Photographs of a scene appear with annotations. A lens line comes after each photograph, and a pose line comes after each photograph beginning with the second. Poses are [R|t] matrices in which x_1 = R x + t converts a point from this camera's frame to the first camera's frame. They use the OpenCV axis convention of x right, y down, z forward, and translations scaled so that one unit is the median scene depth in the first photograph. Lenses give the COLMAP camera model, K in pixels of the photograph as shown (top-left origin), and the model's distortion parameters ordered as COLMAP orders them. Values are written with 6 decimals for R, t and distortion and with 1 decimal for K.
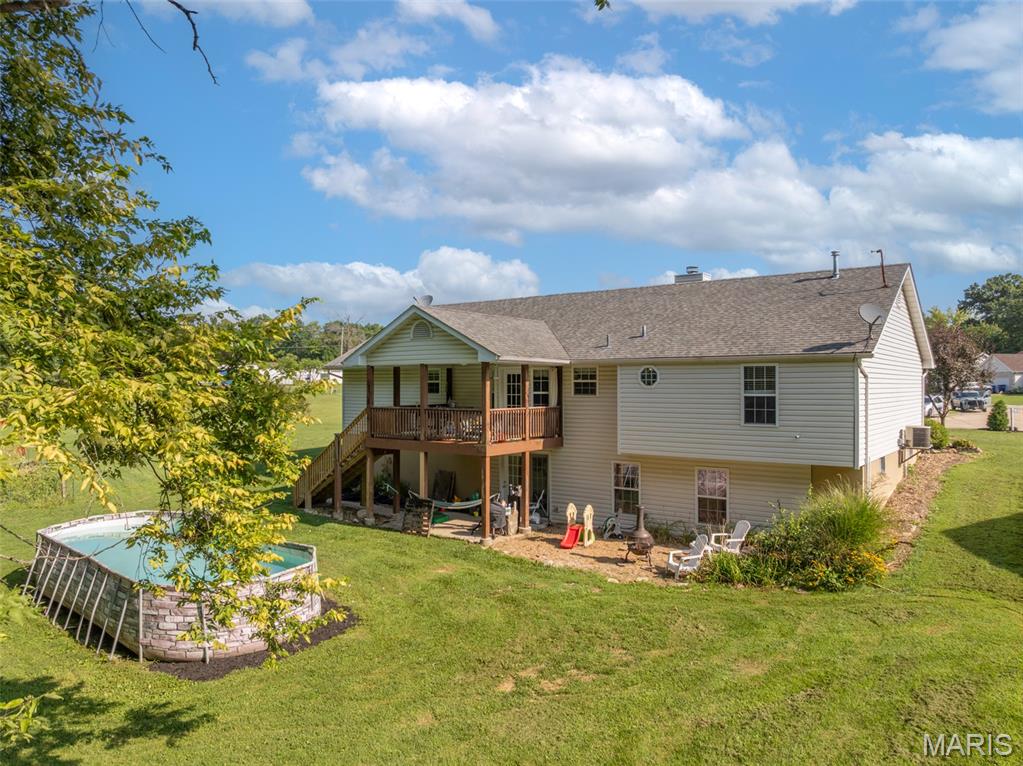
lens RADIAL K [[719.1, 0, 516.7], [0, 719.1, 376.0], [0, 0, 1]] dist [-0.036801, 0.001312]
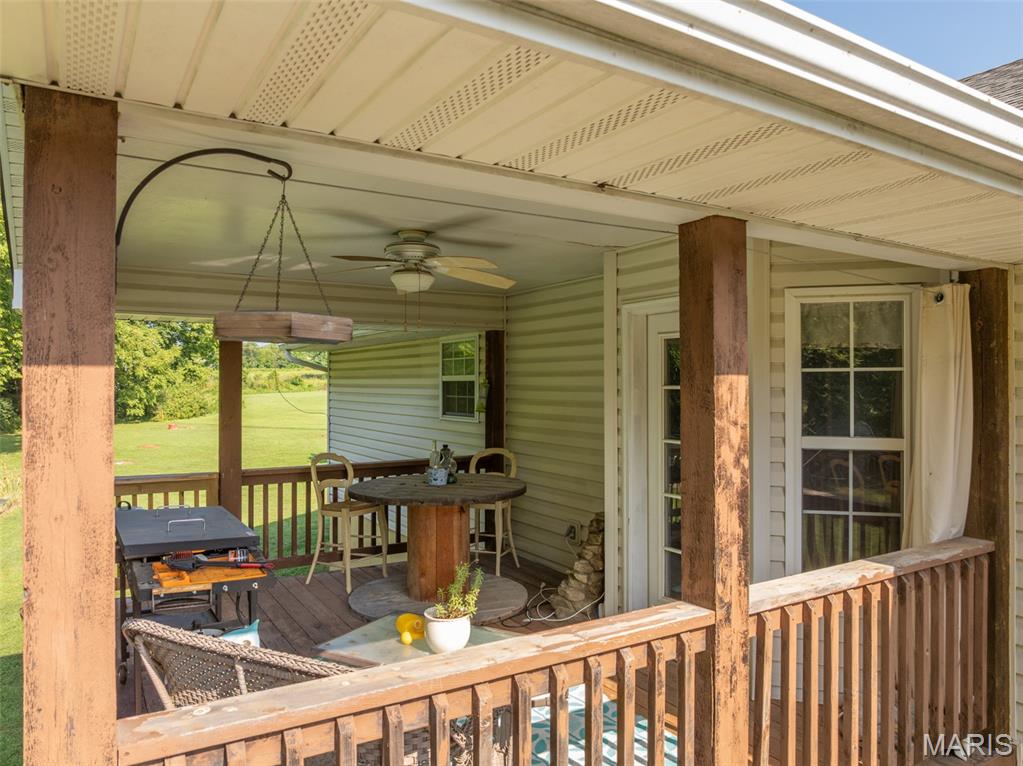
lens RADIAL K [[719.1, 0, 516.7], [0, 719.1, 376.0], [0, 0, 1]] dist [-0.036801, 0.001312]
pose [[0.930185, -0.003744, -0.367071, 0.027318], [0.004584, 0.999988, 0.001417, 0.008971], [0.367061, -0.003001, 0.930192, 1.004917]]
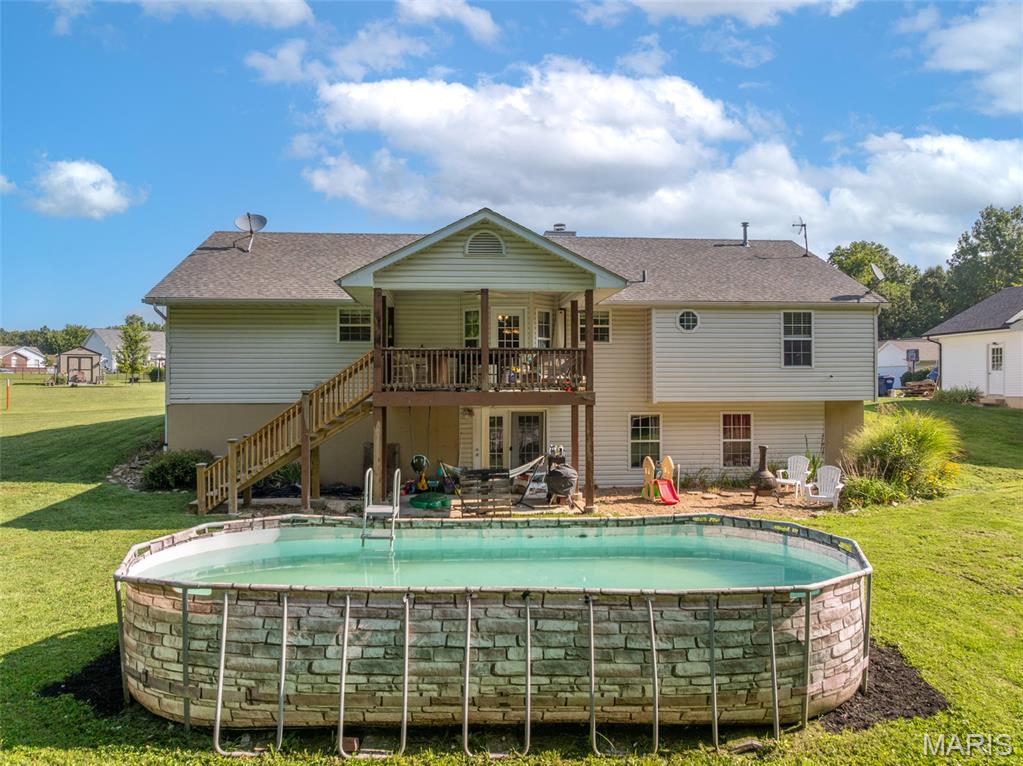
lens RADIAL K [[719.1, 0, 516.7], [0, 719.1, 376.0], [0, 0, 1]] dist [-0.036801, 0.001312]
pose [[0.744929, 0.005633, 0.667120, -0.686836], [-0.004689, 0.999984, -0.003208, 0.086479], [-0.667128, -0.000739, 0.744943, 0.472352]]
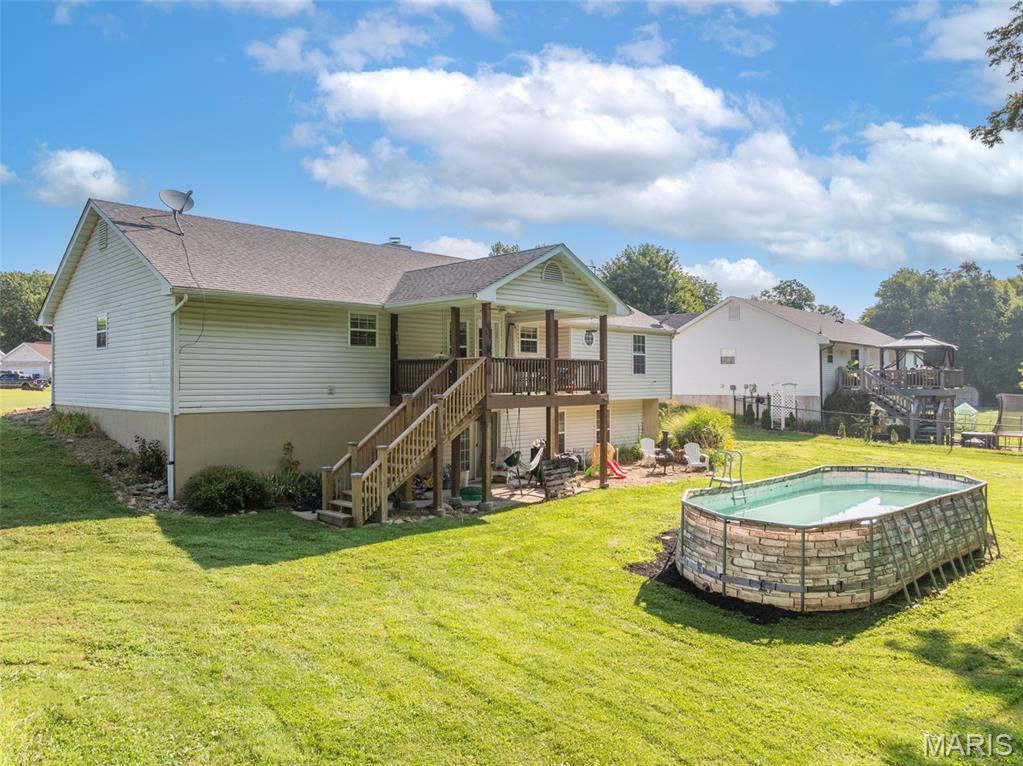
lens RADIAL K [[719.1, 0, 516.7], [0, 719.1, 376.0], [0, 0, 1]] dist [-0.036801, 0.001312]
pose [[0.124753, 0.008051, 0.992155, -1.169198], [-0.007508, 0.999946, -0.007170, 0.083013], [-0.992159, -0.006554, 0.124807, 1.051918]]
